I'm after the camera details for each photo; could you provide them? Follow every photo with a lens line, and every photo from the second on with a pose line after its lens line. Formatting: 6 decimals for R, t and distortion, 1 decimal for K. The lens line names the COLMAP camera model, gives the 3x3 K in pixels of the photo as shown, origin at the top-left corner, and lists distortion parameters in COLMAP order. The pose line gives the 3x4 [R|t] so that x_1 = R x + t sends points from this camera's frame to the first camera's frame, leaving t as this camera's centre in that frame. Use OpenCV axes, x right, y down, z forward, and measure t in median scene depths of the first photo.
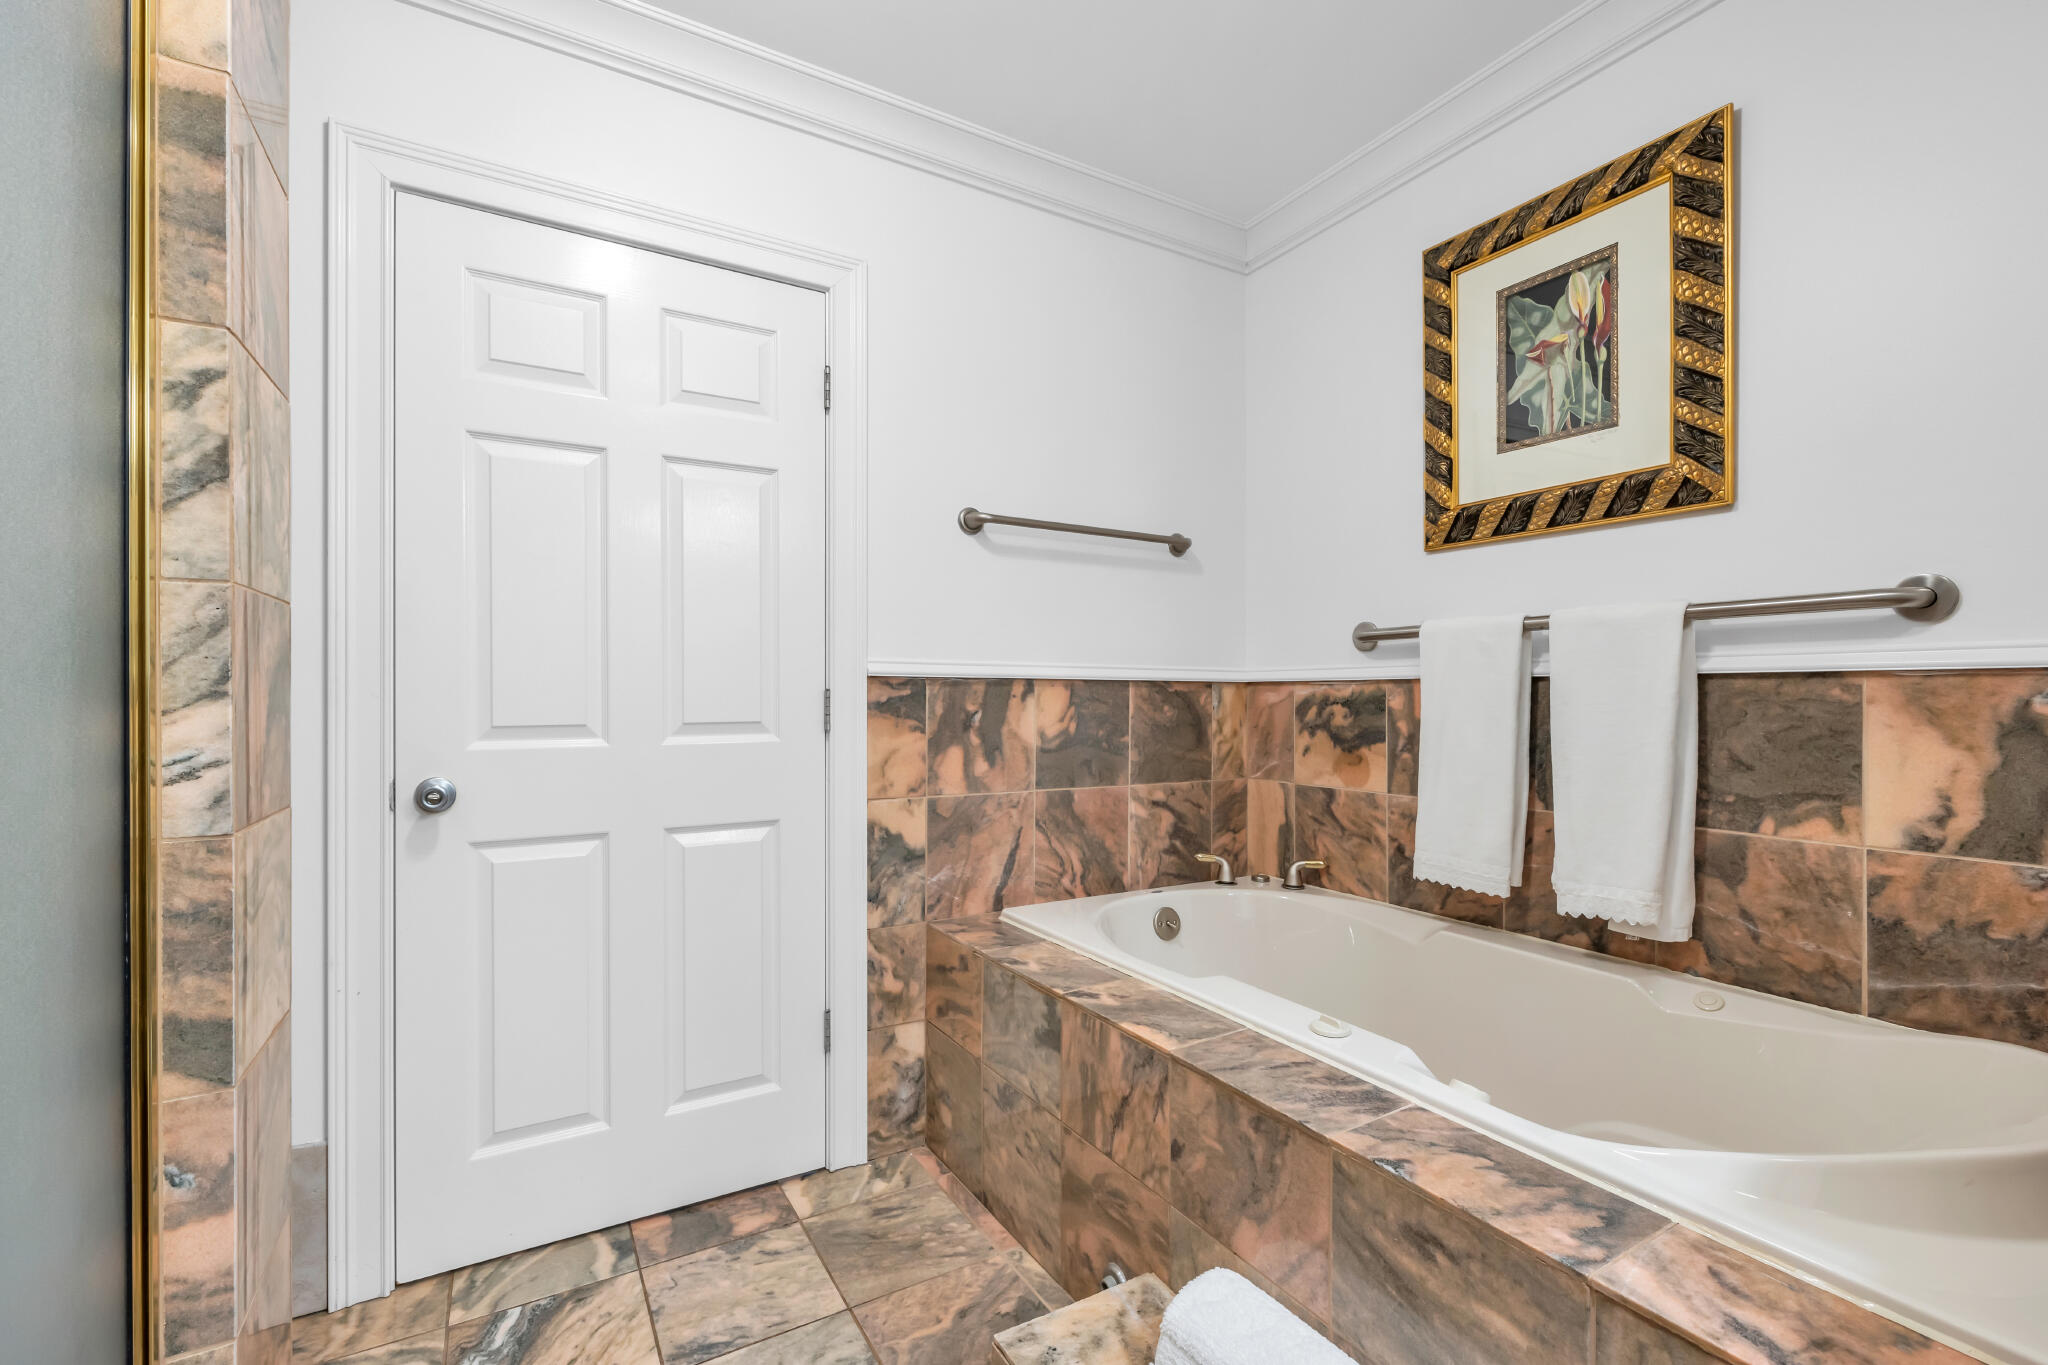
lens RADIAL K [[888.9, 0, 1024.0], [0, 888.9, 682.5], [0, 0, 1]] dist [-0.000230, 0.000021]
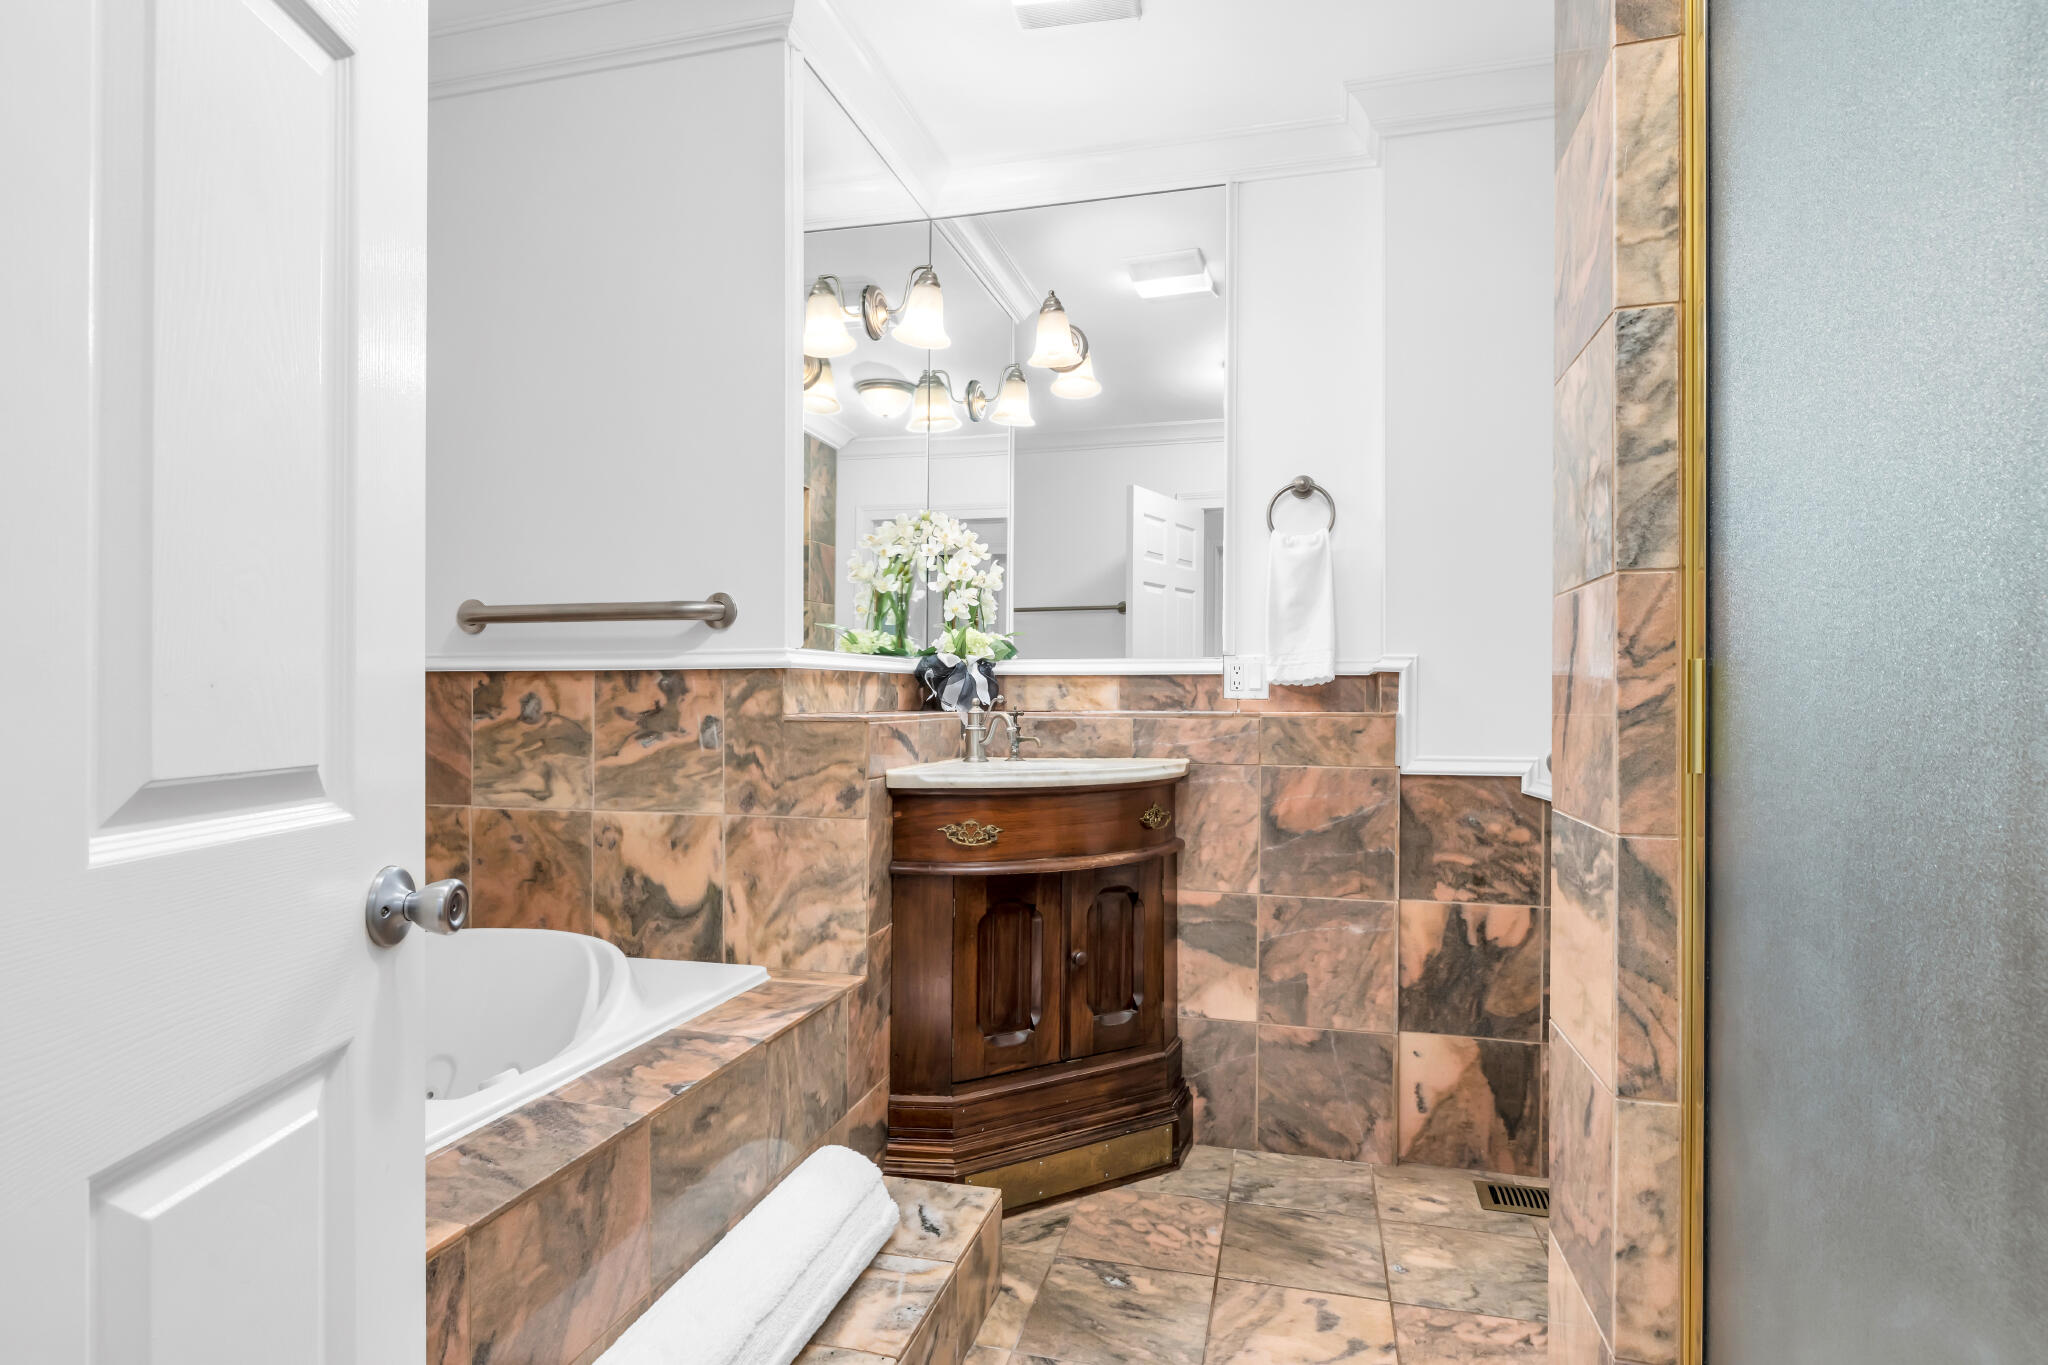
lens RADIAL K [[1079.2, 0, 1025.8], [0, 1079.2, 705.8], [0, 0, 1]] dist [-0.000537, -0.000024]
pose [[-0.709317, -0.004712, 0.704874, -0.867690], [-0.009169, 0.999955, -0.002543, 0.038454], [-0.704830, -0.008267, -0.709328, 1.617086]]
